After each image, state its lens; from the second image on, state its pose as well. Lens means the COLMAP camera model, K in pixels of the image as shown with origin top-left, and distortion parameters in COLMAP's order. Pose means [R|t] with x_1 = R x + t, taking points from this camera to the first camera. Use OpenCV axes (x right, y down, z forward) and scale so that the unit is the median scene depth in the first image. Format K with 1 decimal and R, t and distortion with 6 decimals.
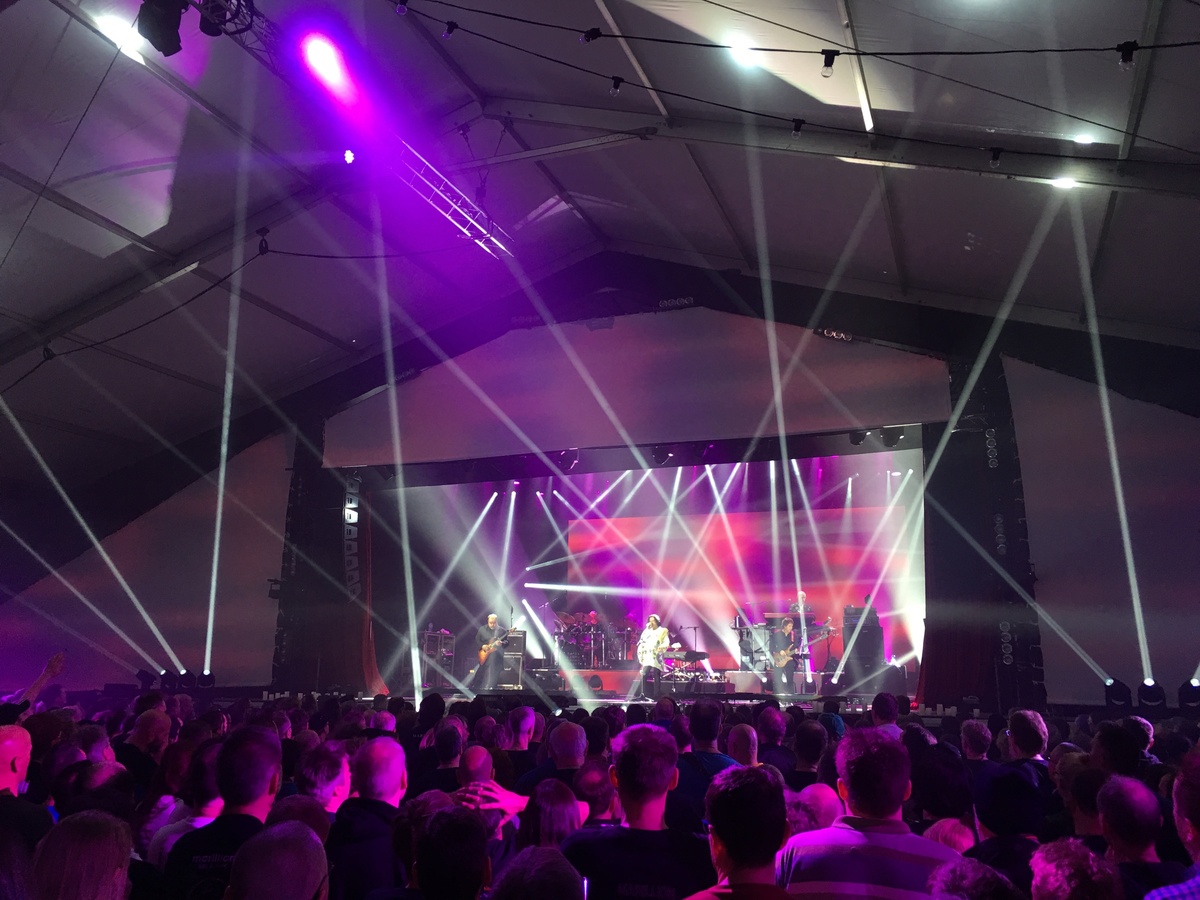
lens RADIAL K [[1013.9, 0, 586.2], [0, 1013.9, 449.2], [0, 0, 1]] dist [0.046346, -0.002140]
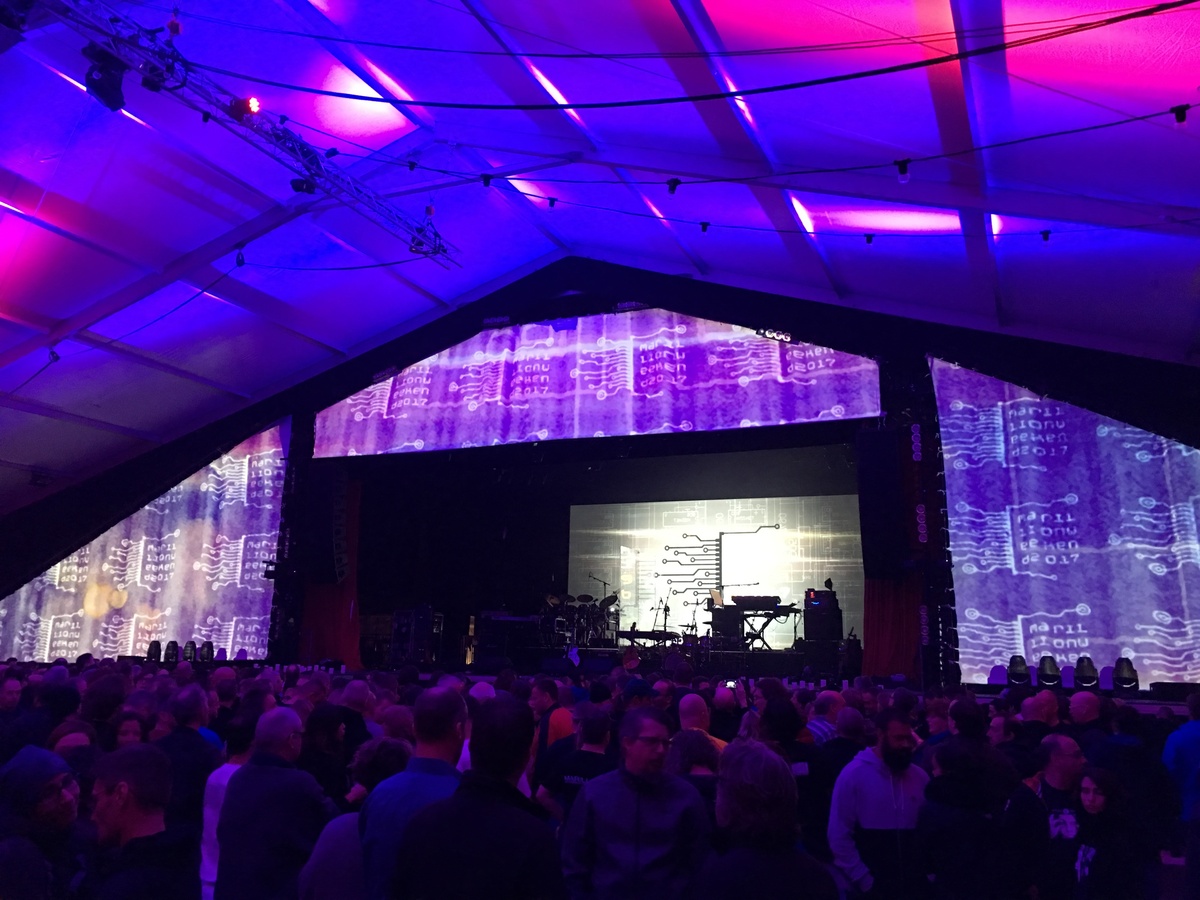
lens RADIAL K [[1016.4, 0, 584.9], [0, 1016.4, 447.3], [0, 0, 1]] dist [0.060566, 0.000029]
pose [[0.998513, 0.000782, -0.054501, 0.114835], [0.000102, 0.999869, 0.016199, -0.014138], [0.054506, -0.016181, 0.998382, -0.086536]]
